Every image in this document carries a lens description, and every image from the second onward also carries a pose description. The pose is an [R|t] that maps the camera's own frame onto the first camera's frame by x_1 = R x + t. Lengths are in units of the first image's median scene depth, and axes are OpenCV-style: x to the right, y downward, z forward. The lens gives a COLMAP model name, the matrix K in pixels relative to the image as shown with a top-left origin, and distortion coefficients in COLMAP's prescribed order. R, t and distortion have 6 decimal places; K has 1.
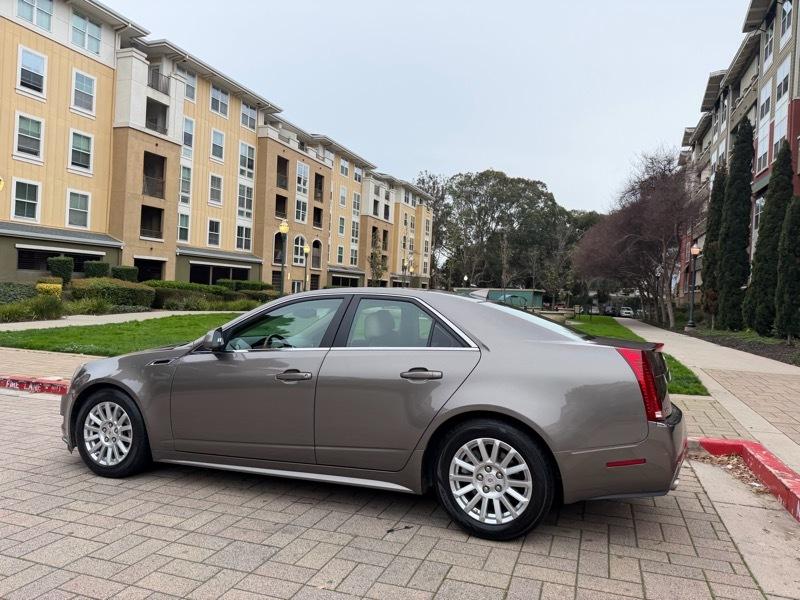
lens RADIAL K [[558.4, 0, 395.7], [0, 558.4, 301.7], [0, 0, 1]] dist [0.055531, -0.075584]
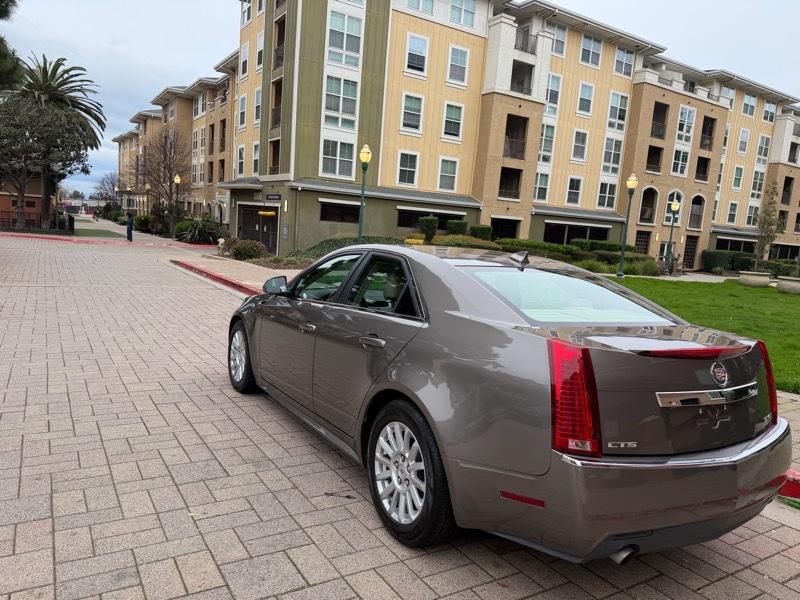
lens RADIAL K [[558.4, 0, 393.5], [0, 558.4, 302.7], [0, 0, 1]] dist [0.055531, -0.075584]
pose [[0.782406, 0.095655, -0.615379, 0.057395], [-0.050341, 0.994614, 0.090599, -0.001321], [0.620731, -0.039906, 0.783007, 0.028946]]
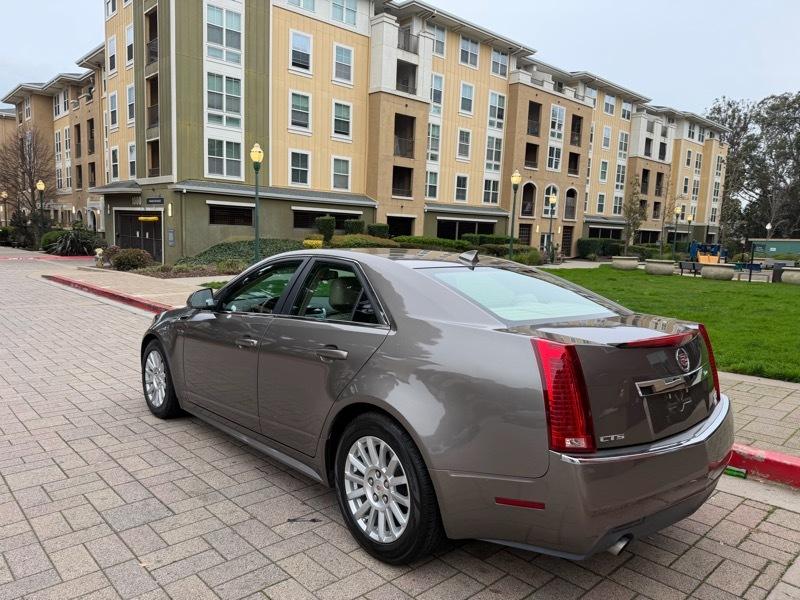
lens RADIAL K [[558.4, 0, 394.4], [0, 558.4, 306.7], [0, 0, 1]] dist [0.055531, -0.075584]
pose [[0.887919, 0.045372, -0.457757, 0.047795], [-0.002757, 0.995631, 0.093336, -0.001725], [0.459992, -0.081613, 0.884164, 0.027178]]
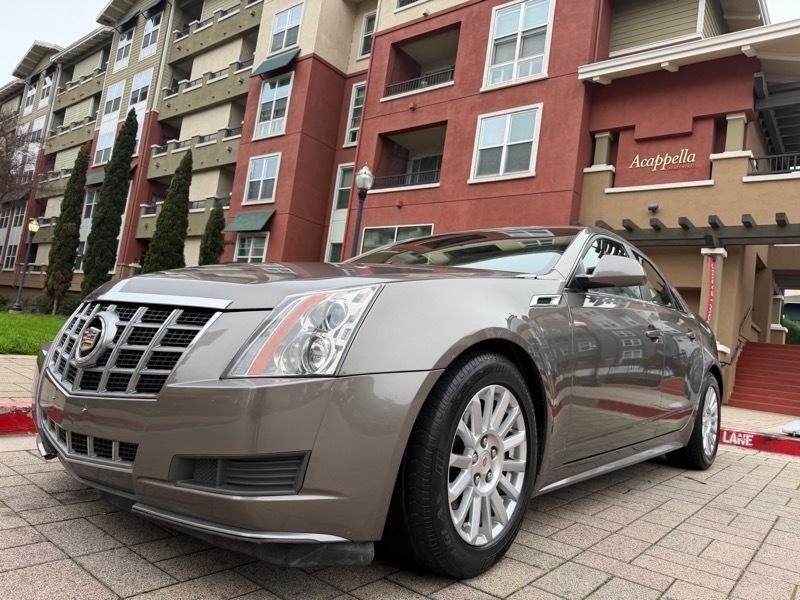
lens RADIAL K [[558.4, 0, 407.5], [0, 558.4, 304.1], [0, 0, 1]] dist [0.055531, -0.075584]
pose [[0.324745, 0.079380, 0.942465, -0.105585], [-0.098054, 0.993928, -0.049928, 0.016696], [-0.940705, -0.076198, 0.330556, 0.106616]]
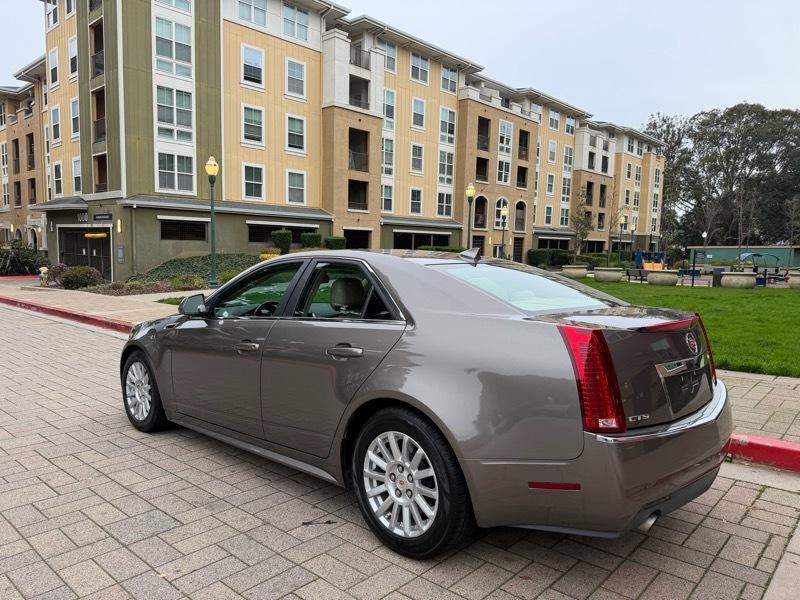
lens RADIAL K [[558.4, 0, 394.4], [0, 558.4, 307.8], [0, 0, 1]] dist [0.055531, -0.075584]
pose [[0.923380, 0.011275, -0.383721, 0.040681], [0.017236, 0.997343, 0.070782, 0.000641], [0.383499, -0.071973, 0.920732, 0.023184]]
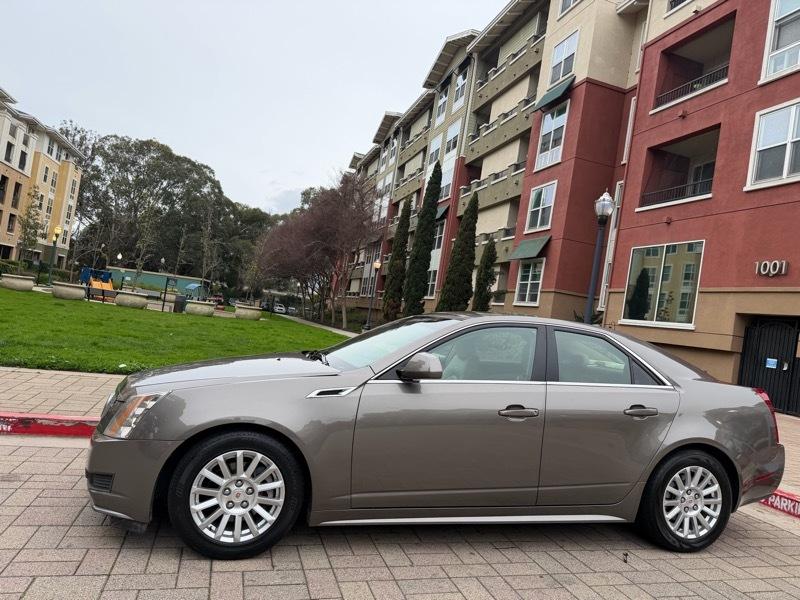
lens RADIAL K [[558.4, 0, 407.6], [0, 558.4, 306.5], [0, 0, 1]] dist [0.055531, -0.075584]
pose [[0.793519, 0.083281, 0.602820, -0.089518], [-0.097898, 0.995159, -0.008616, -0.001365], [-0.600619, -0.052178, 0.797831, 0.038547]]
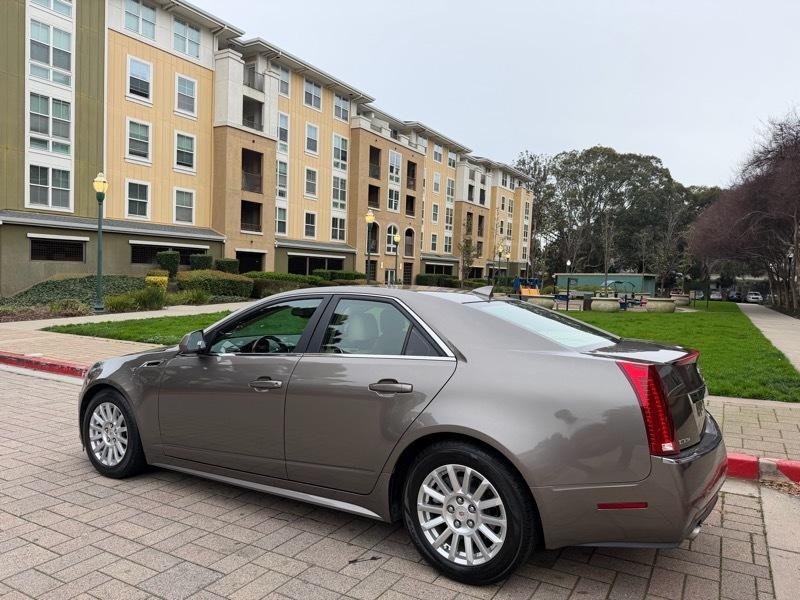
lens RADIAL K [[558.4, 0, 394.7], [0, 558.4, 305.9], [0, 0, 1]] dist [0.055531, -0.075584]
pose [[0.983090, -0.004970, -0.183055, 0.019665], [0.010582, 0.999503, 0.029691, -0.002038], [0.182816, -0.031126, 0.982654, 0.013368]]
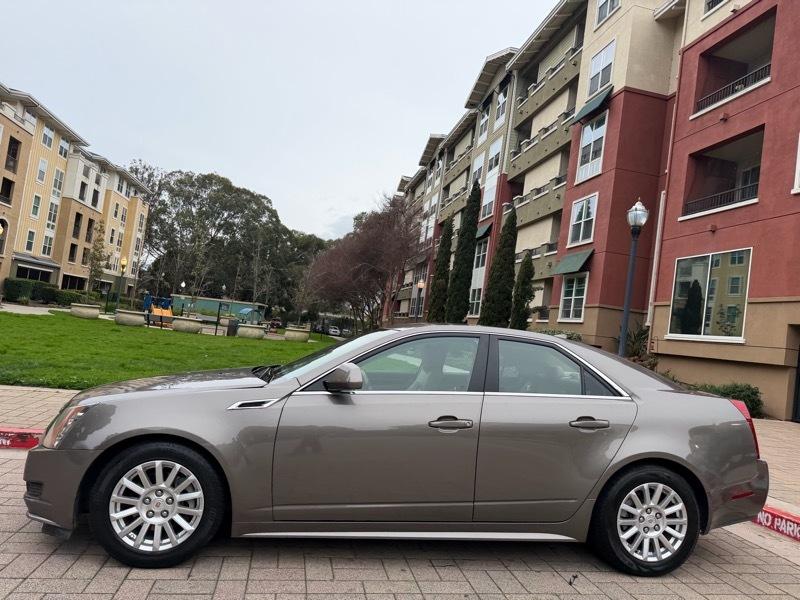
lens RADIAL K [[558.4, 0, 401.4], [0, 558.4, 307.6], [0, 0, 1]] dist [0.055531, -0.075584]
pose [[0.857690, 0.084148, 0.507235, -0.071884], [-0.077715, 0.996399, -0.033889, -0.001490], [-0.508260, -0.010354, 0.861141, 0.027367]]
